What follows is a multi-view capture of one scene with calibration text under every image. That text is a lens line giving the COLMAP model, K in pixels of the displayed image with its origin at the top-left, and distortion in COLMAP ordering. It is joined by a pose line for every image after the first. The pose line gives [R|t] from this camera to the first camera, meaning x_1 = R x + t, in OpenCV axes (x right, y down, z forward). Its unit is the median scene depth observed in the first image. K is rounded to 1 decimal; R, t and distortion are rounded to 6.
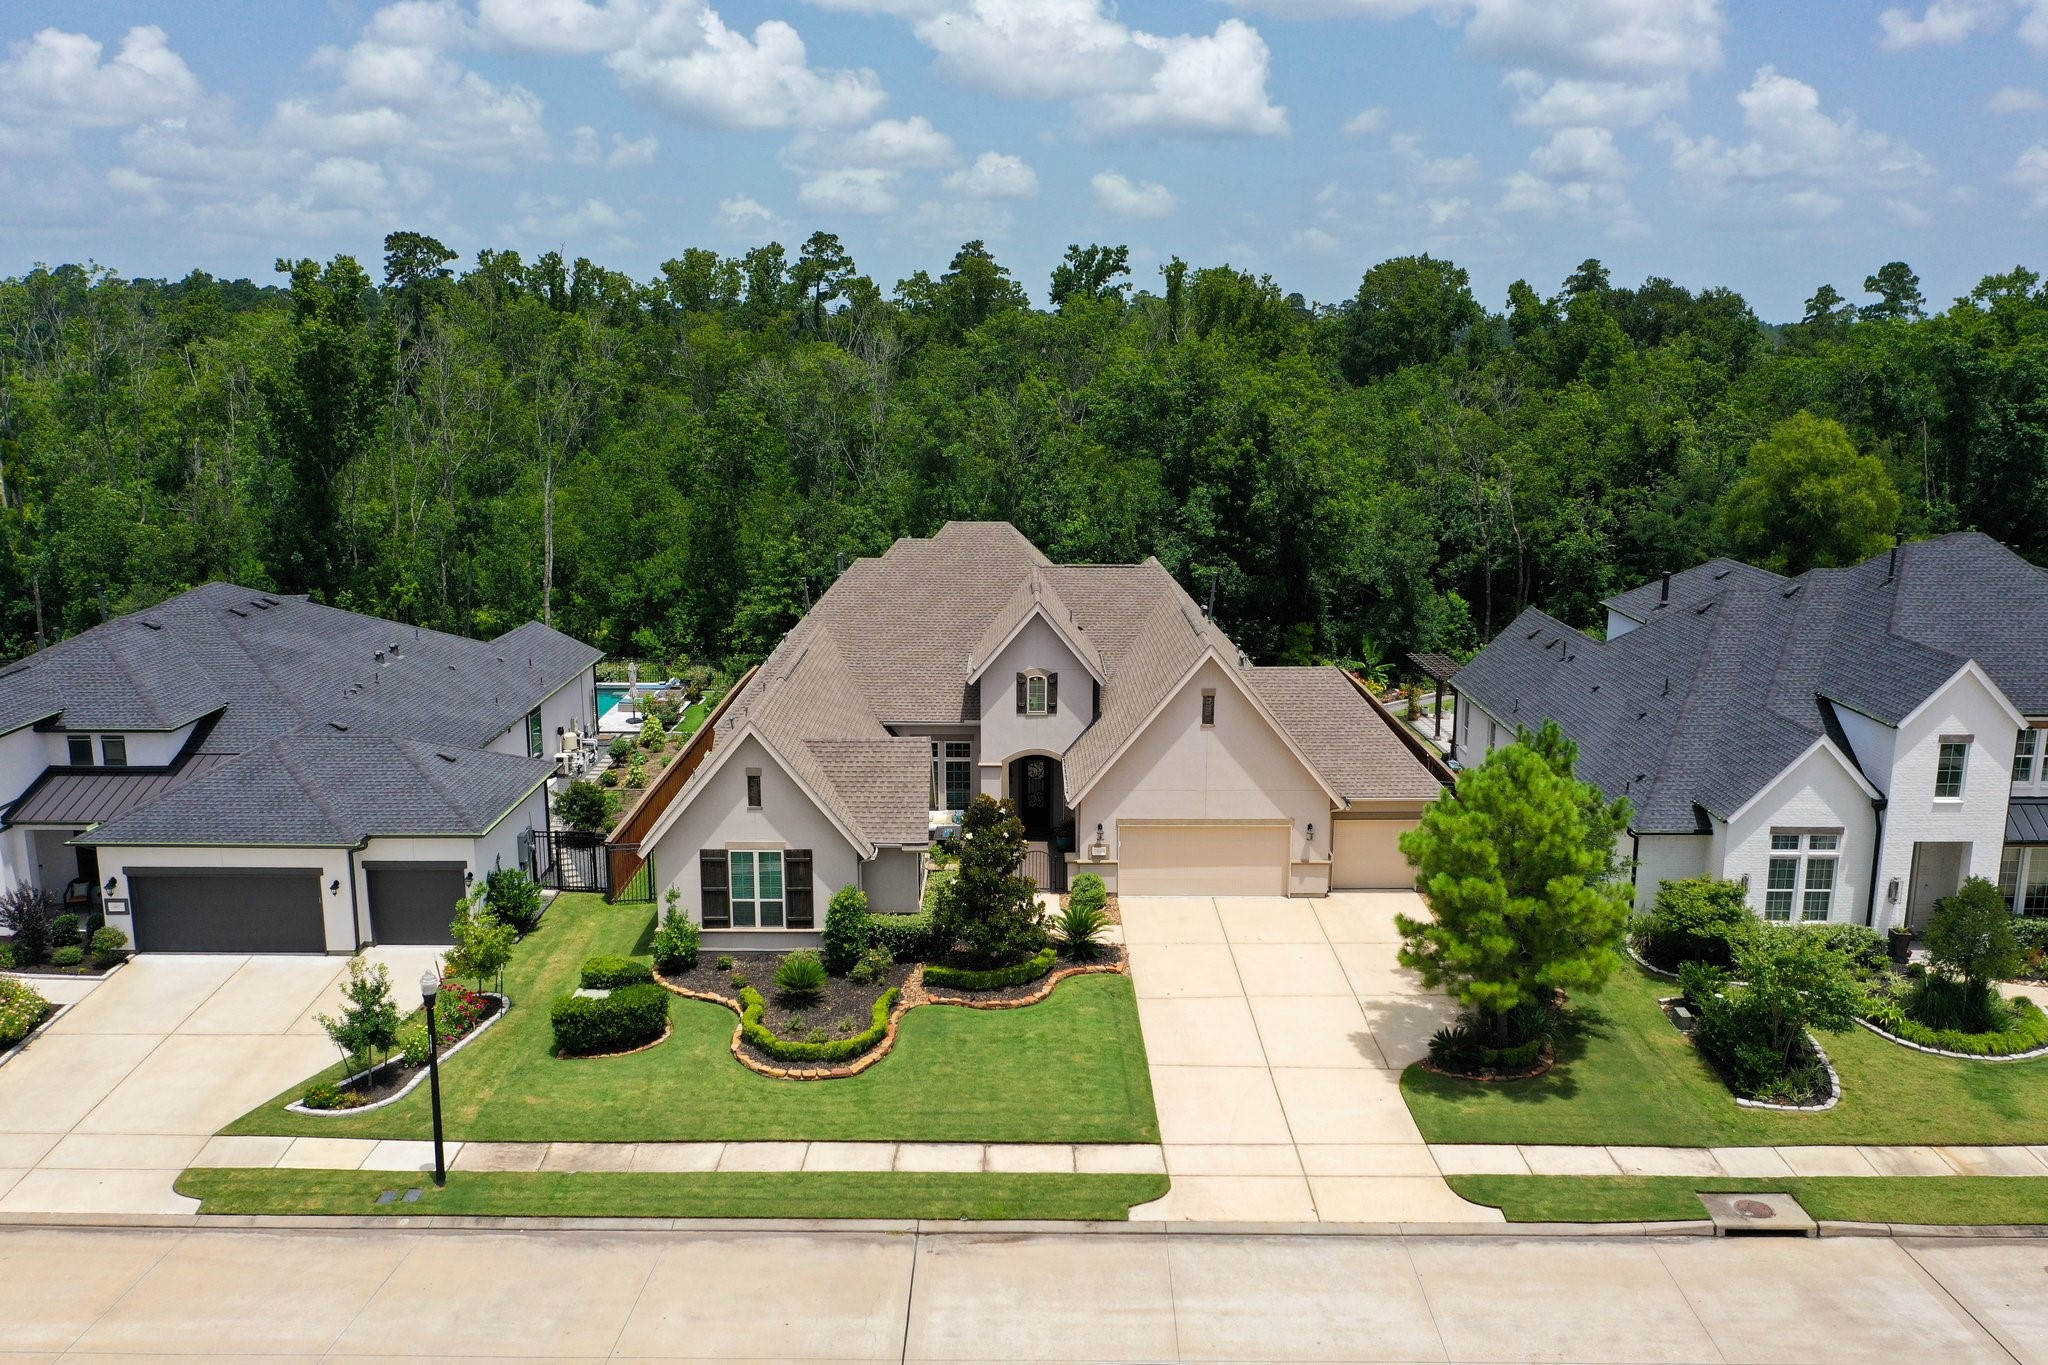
lens RADIAL K [[1624.8, 0, 1021.4], [0, 1624.8, 672.9], [0, 0, 1]] dist [0.005386, -0.002991]
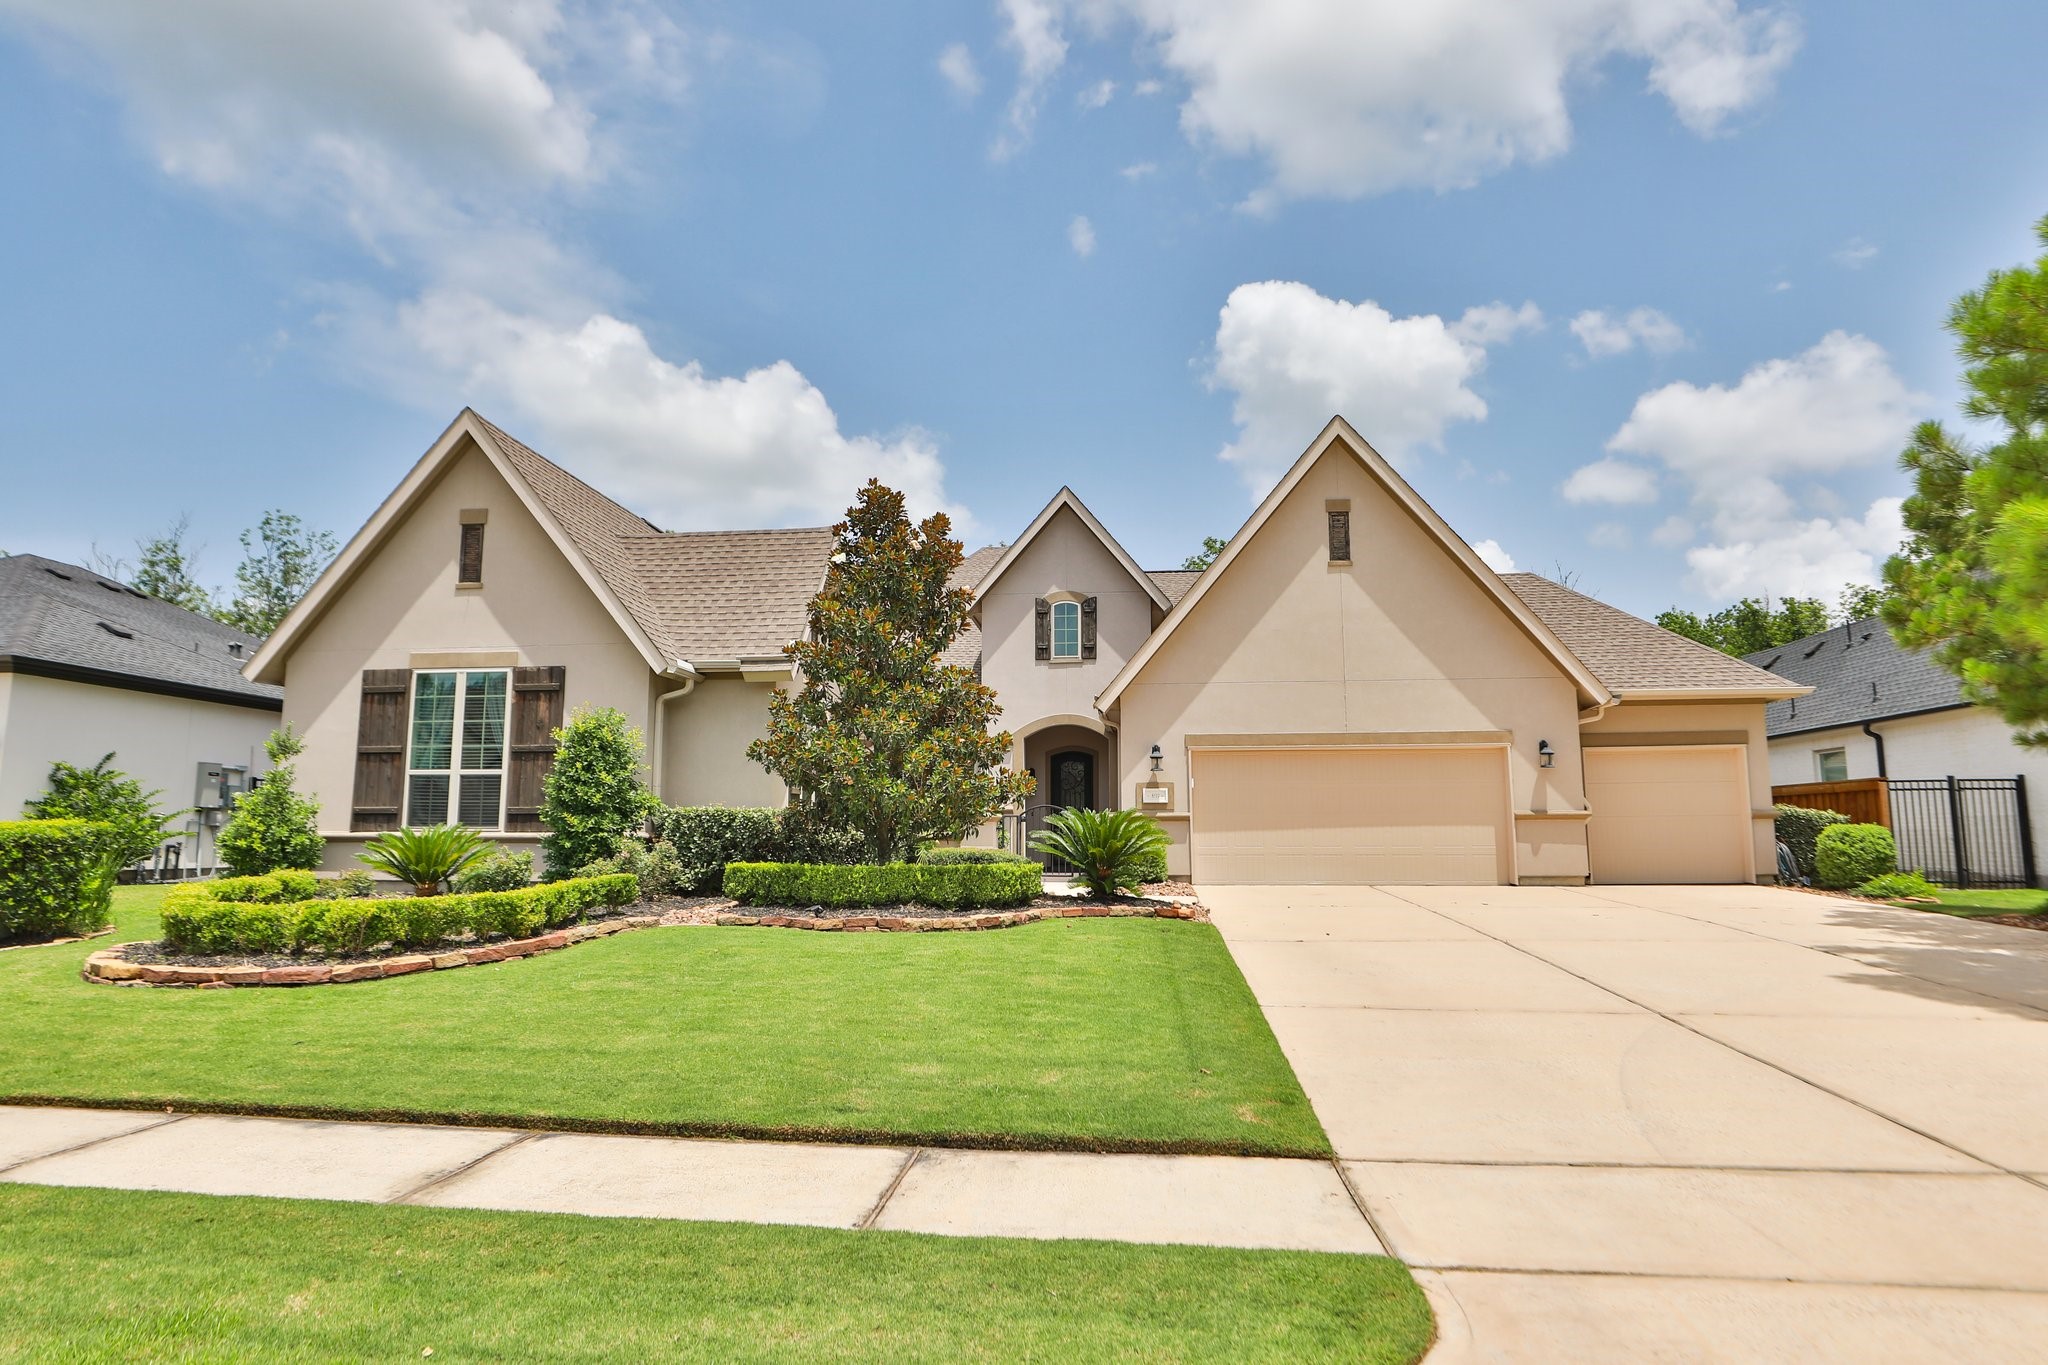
lens RADIAL K [[1151.3, 0, 1018.1], [0, 1151.3, 689.8], [0, 0, 1]] dist [-0.022274, 0.000823]
pose [[0.993441, -0.016555, -0.113139, 0.046777], [-0.021622, 0.944412, -0.328053, 0.208401], [0.112281, 0.328347, 0.937860, 0.617946]]
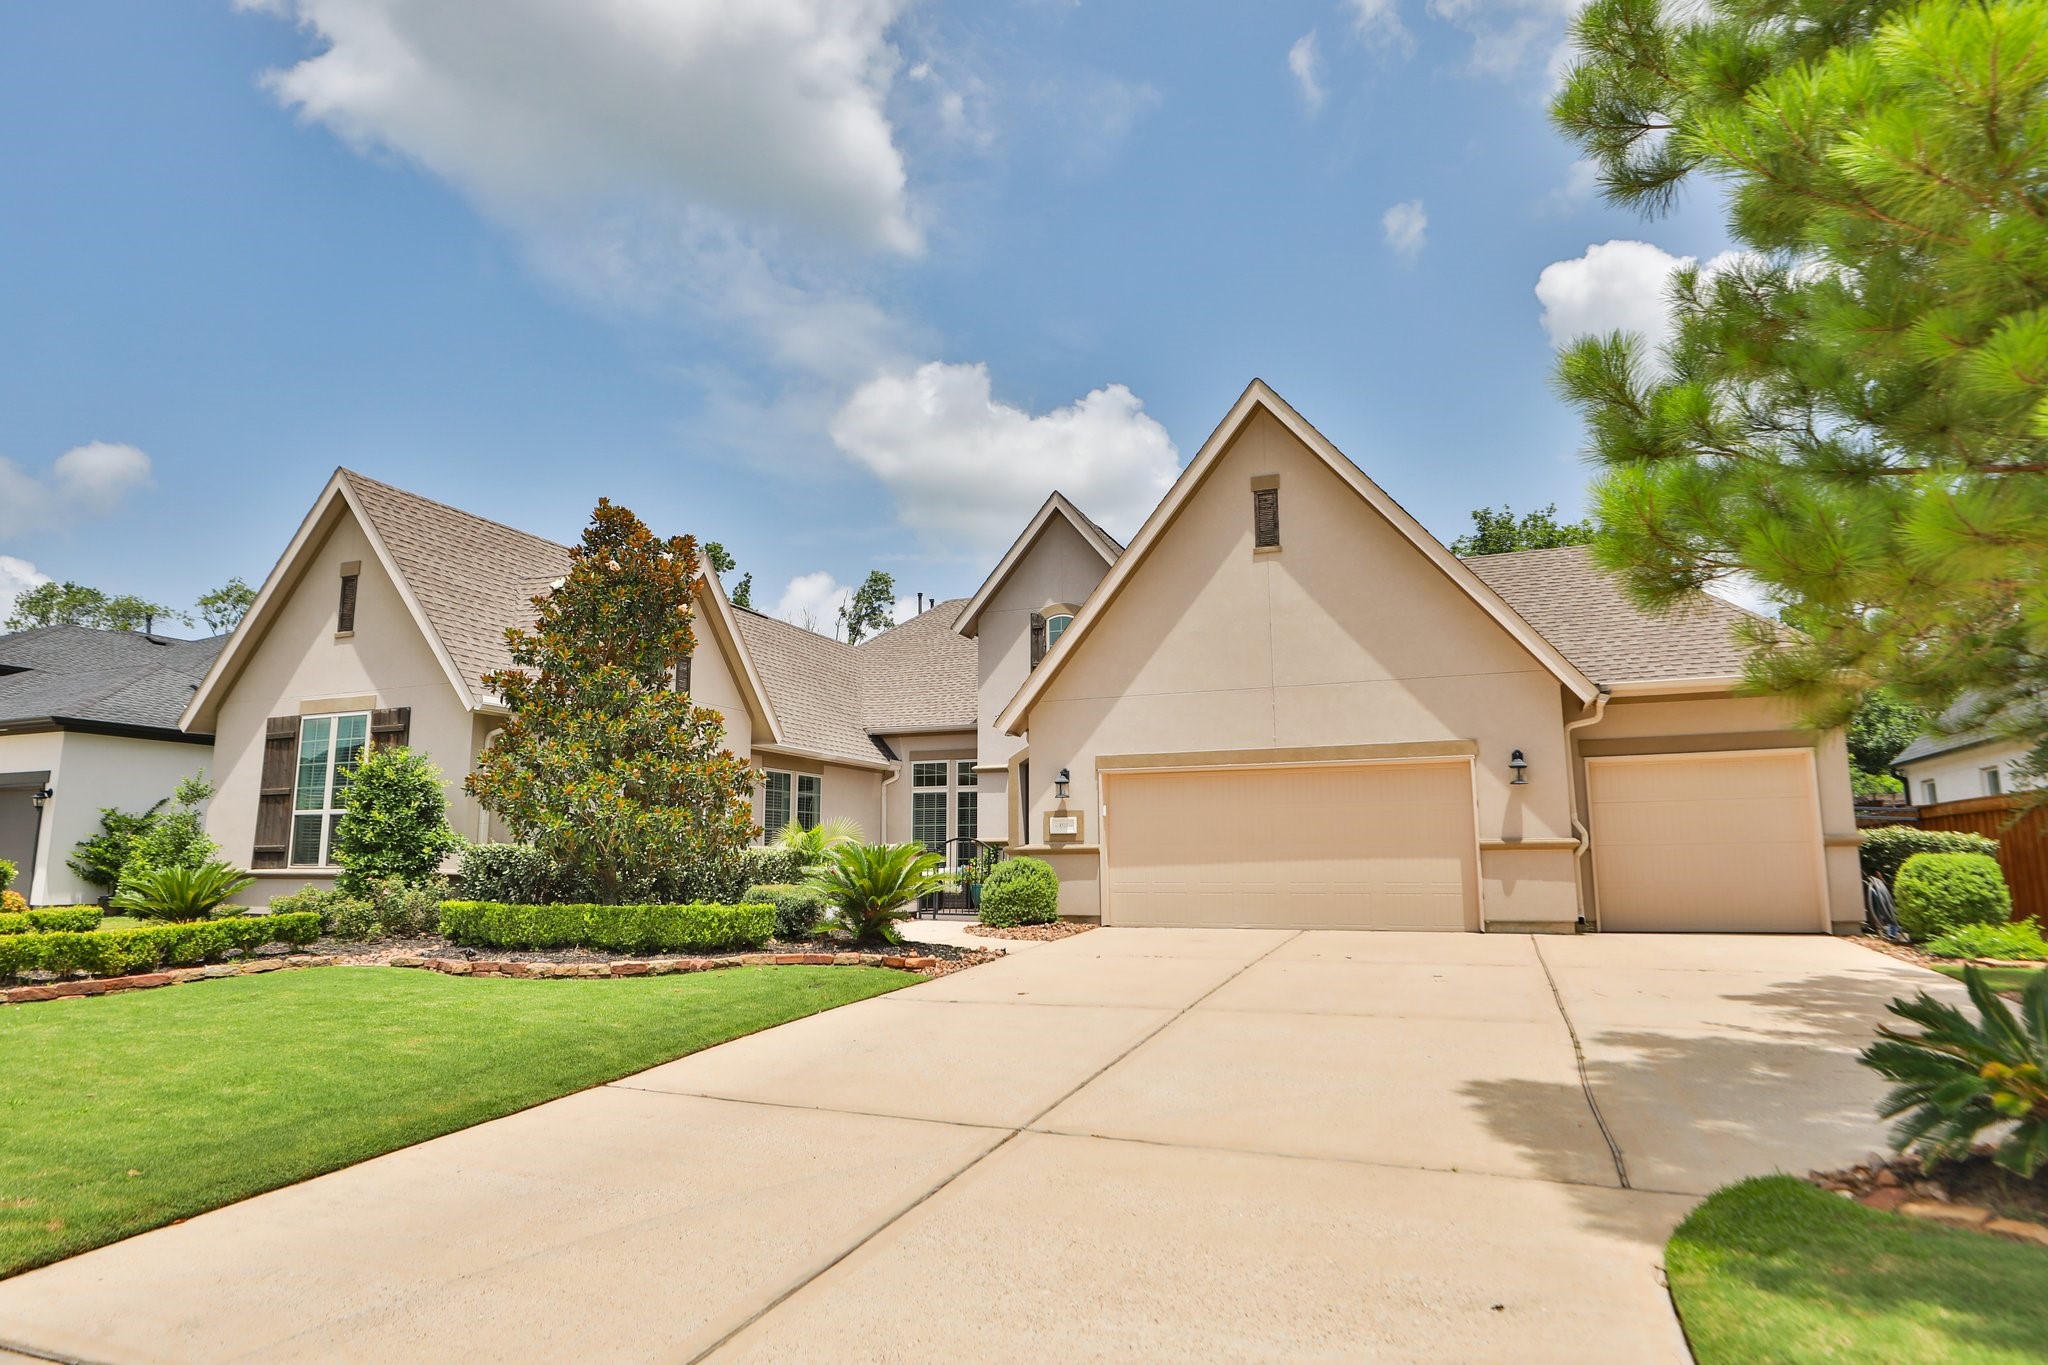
lens RADIAL K [[1168.3, 0, 1022.6], [0, 1168.3, 692.0], [0, 0, 1]] dist [-0.014784, 0.002630]
pose [[0.923023, -0.061086, -0.379865, 0.176344], [-0.074898, 0.939899, -0.333138, 0.193751], [0.377385, 0.335945, 0.862973, 0.679008]]
